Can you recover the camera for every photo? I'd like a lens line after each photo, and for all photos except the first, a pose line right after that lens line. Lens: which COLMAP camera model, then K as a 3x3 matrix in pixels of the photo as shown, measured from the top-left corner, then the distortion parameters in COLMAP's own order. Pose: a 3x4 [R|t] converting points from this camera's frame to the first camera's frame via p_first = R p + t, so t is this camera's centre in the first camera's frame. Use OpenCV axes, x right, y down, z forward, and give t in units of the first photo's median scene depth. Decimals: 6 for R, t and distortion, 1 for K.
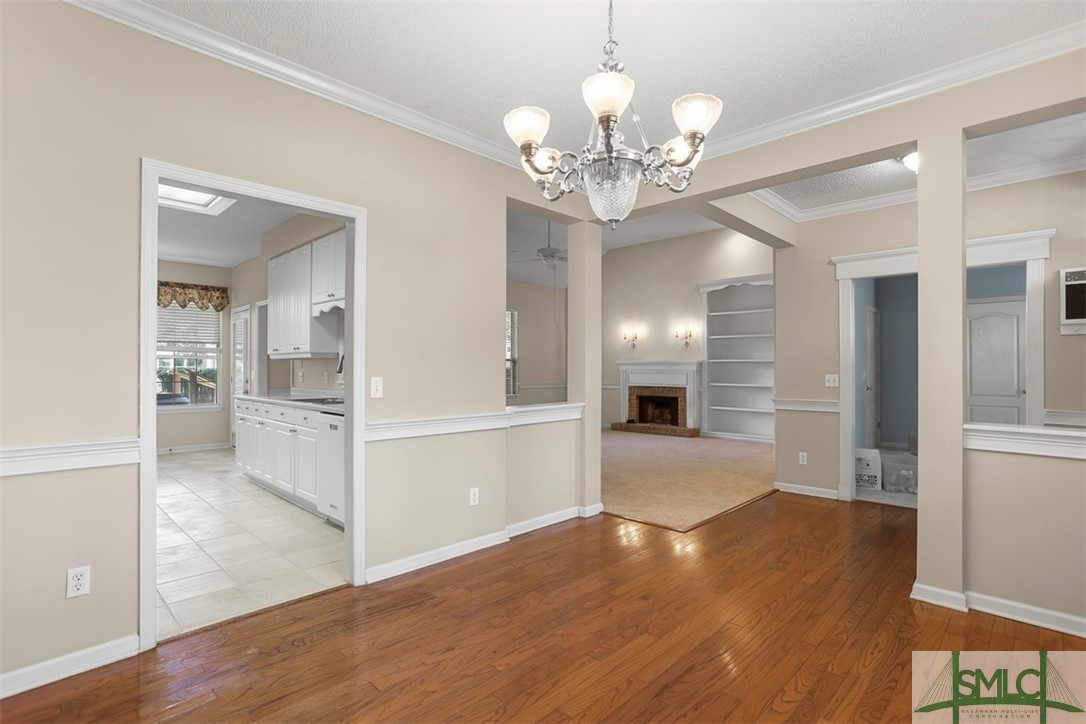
lens RADIAL K [[538.1, 0, 525.5], [0, 538.1, 360.5], [0, 0, 1]] dist [-0.014192, 0.004984]
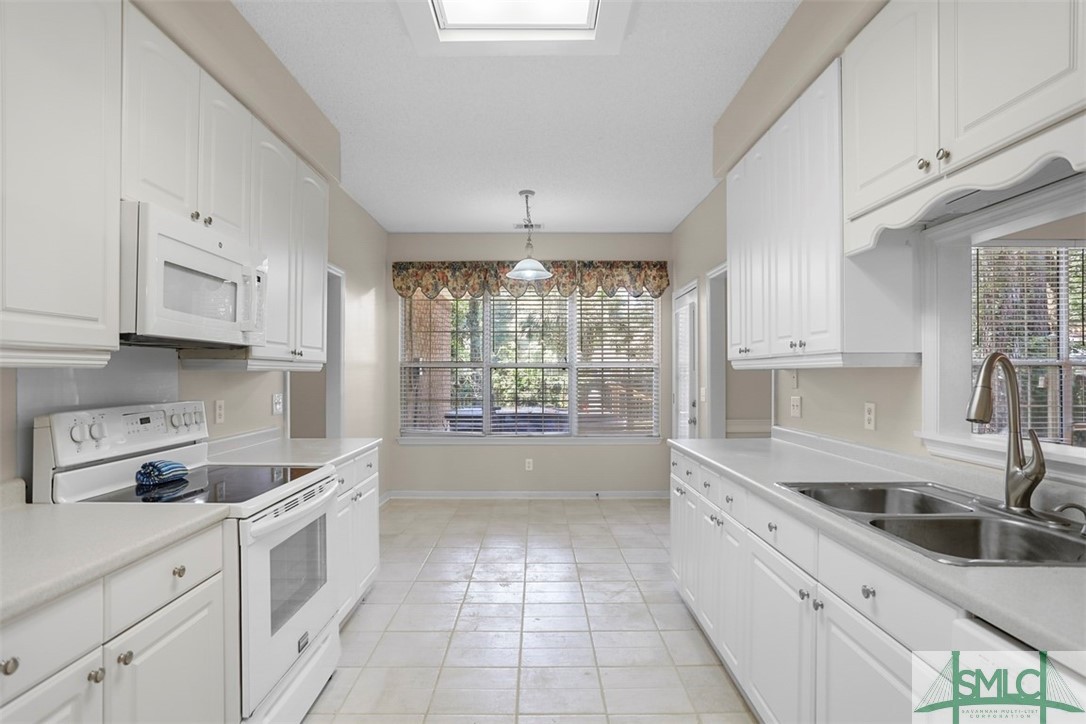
lens RADIAL K [[548.8, 0, 541.8], [0, 548.8, 366.2], [0, 0, 1]] dist [-0.003842, 0.001018]
pose [[0.721690, -0.007789, -0.692172, -0.201596], [0.009696, 0.999952, -0.001143, -0.005382], [0.692148, -0.005886, 0.721731, 0.408792]]
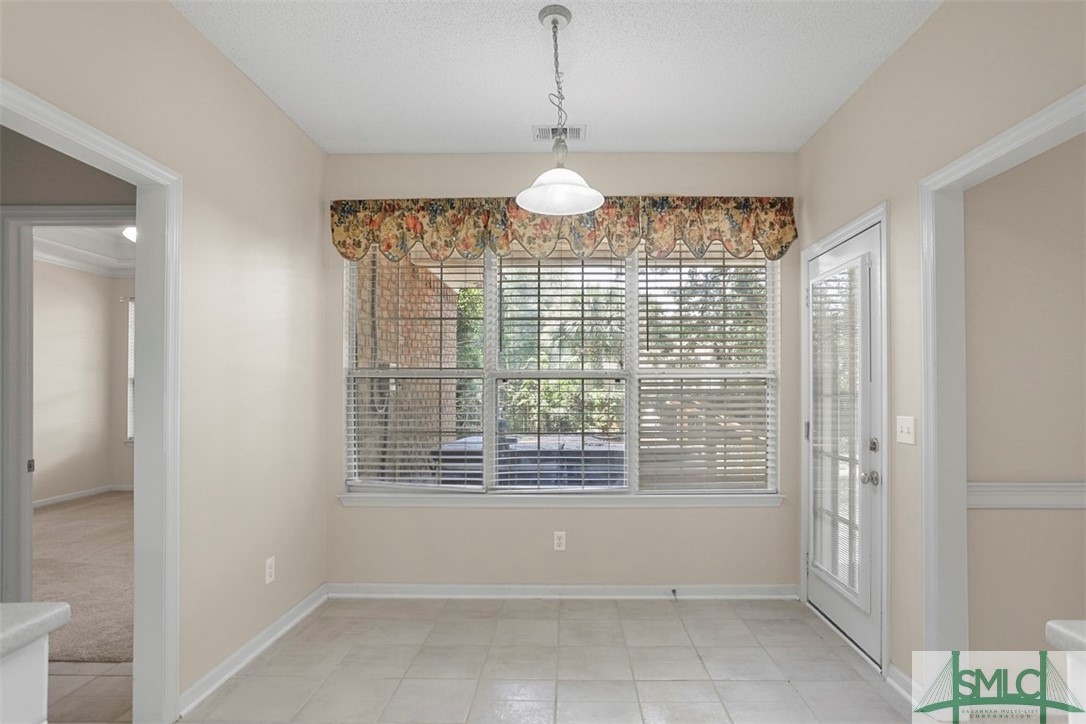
lens RADIAL K [[548.8, 0, 576.0], [0, 548.8, 375.3], [0, 0, 1]] dist [-0.003842, 0.001018]
pose [[0.724484, -0.013957, -0.689150, -0.411018], [0.010023, 0.999903, -0.009713, -0.001931], [0.689218, 0.000130, 0.724554, 0.618475]]
